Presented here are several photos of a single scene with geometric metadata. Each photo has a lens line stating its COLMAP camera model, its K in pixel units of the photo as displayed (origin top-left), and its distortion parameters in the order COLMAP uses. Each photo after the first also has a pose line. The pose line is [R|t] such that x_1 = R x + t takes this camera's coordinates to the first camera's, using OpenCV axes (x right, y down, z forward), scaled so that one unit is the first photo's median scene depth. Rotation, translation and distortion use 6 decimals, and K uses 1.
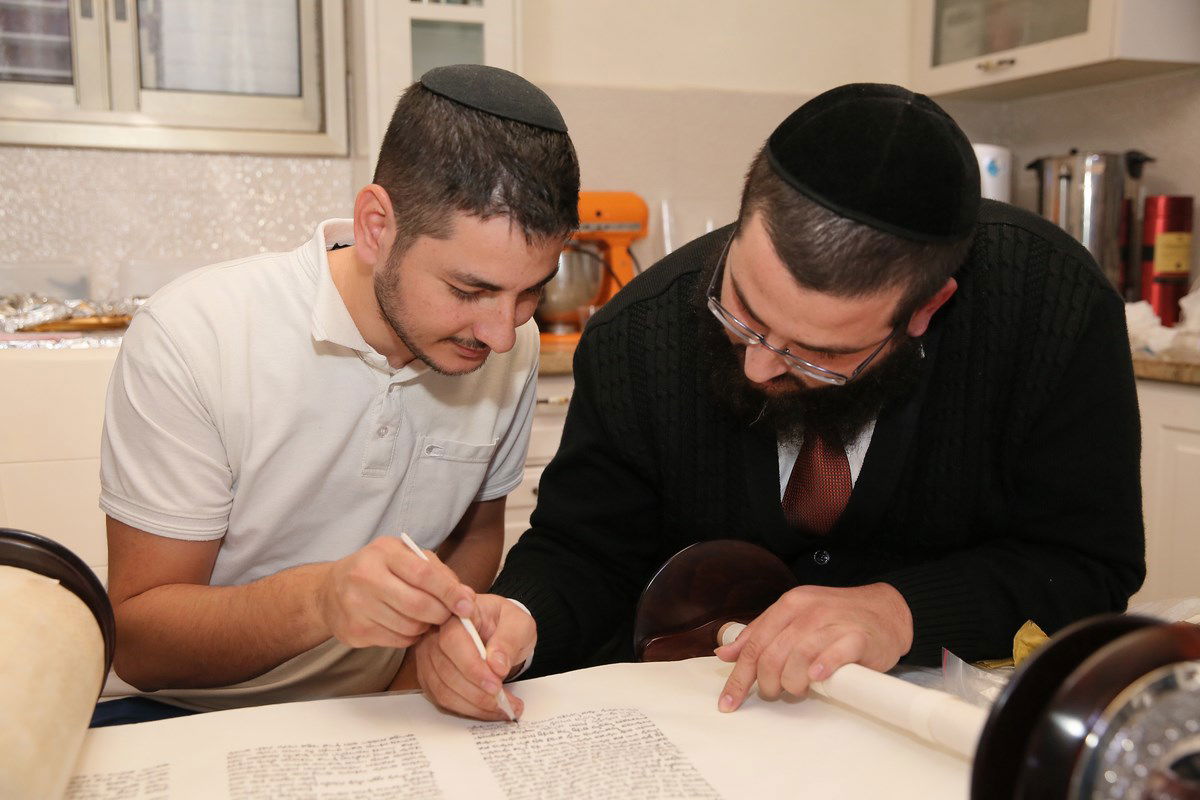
lens RADIAL K [[1216.0, 0, 600.0], [0, 1216.0, 400.0], [0, 0, 1]] dist [0.051768, 0.015444]
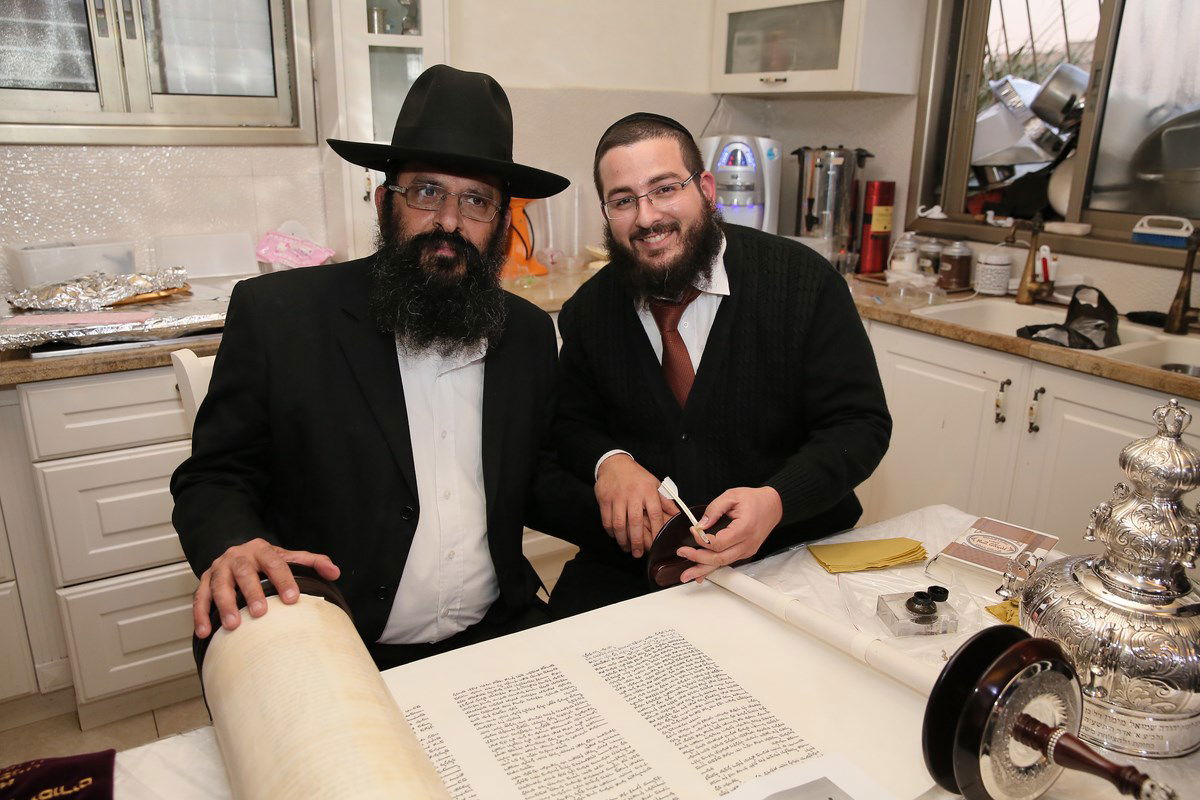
lens RADIAL K [[897.8, 0, 600.0], [0, 897.8, 400.0], [0, 0, 1]] dist [-0.052598, -0.000918]
pose [[0.979529, -0.040602, 0.197167, -0.201616], [0.004838, 0.983914, 0.178577, -0.186067], [-0.201246, -0.173967, 0.963969, -0.068117]]
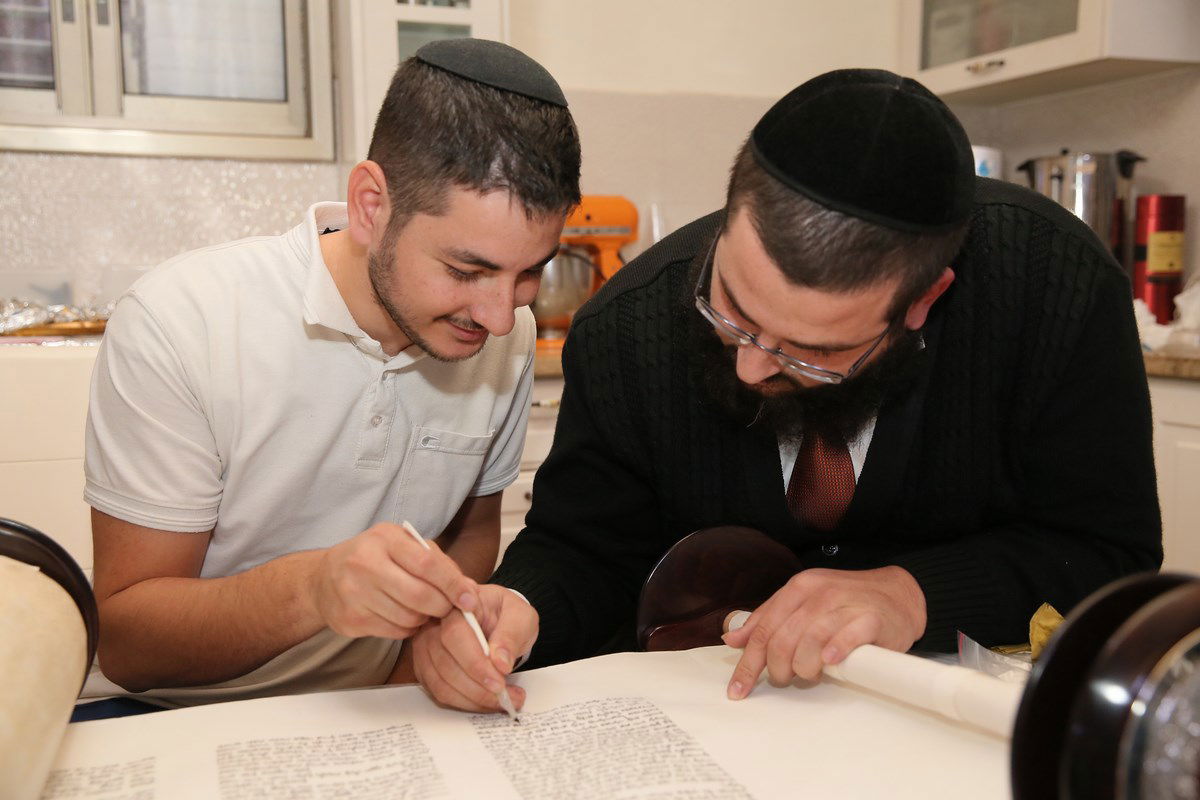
lens RADIAL K [[1216.0, 0, 600.0], [0, 1216.0, 400.0], [0, 0, 1]] dist [0.051768, 0.015444]
pose [[0.999894, -0.009170, 0.011297, -0.008352], [0.009352, 0.999825, -0.016207, 0.022722], [-0.011146, 0.016311, 0.999805, 0.022543]]
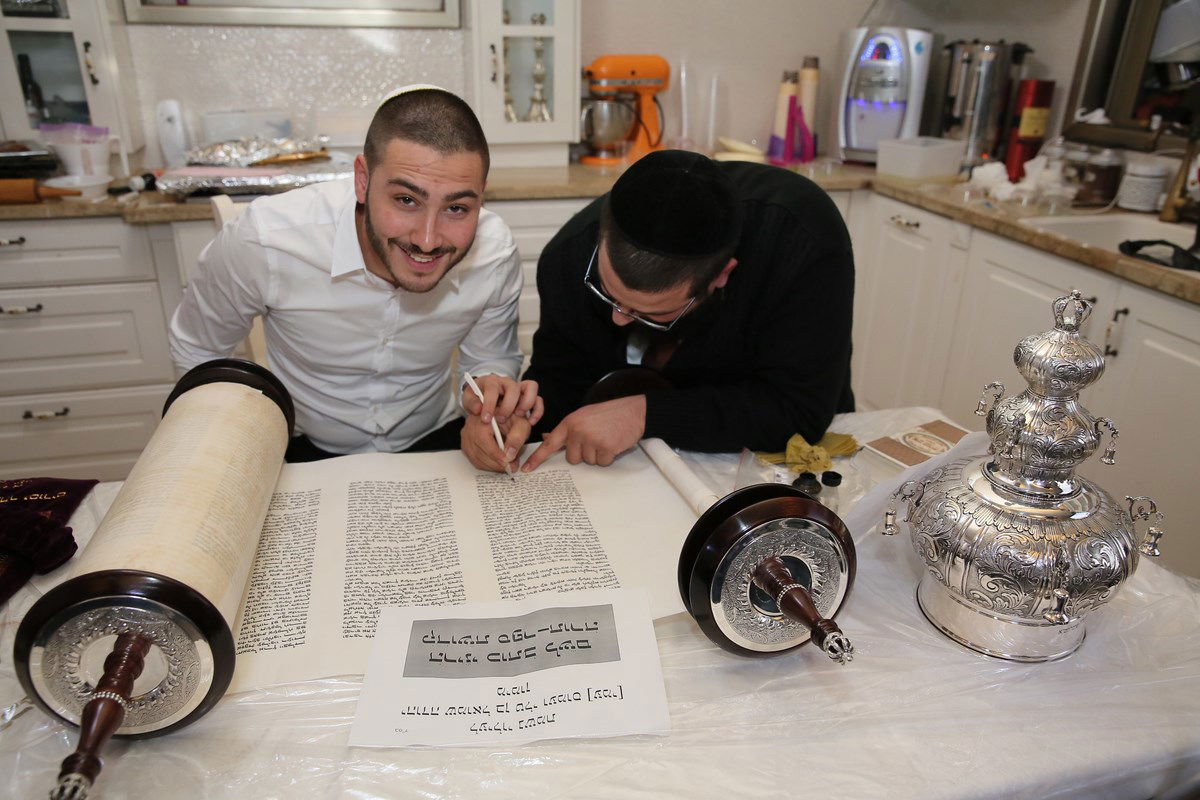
lens RADIAL K [[867.0, 0, 600.0], [0, 867.0, 400.0], [0, 0, 1]] dist [-0.077967, 0.080092]
pose [[0.995413, 0.061501, -0.073281, 0.112274], [-0.037475, 0.955435, 0.292814, -0.156721], [0.088024, -0.288725, 0.953357, -0.139226]]
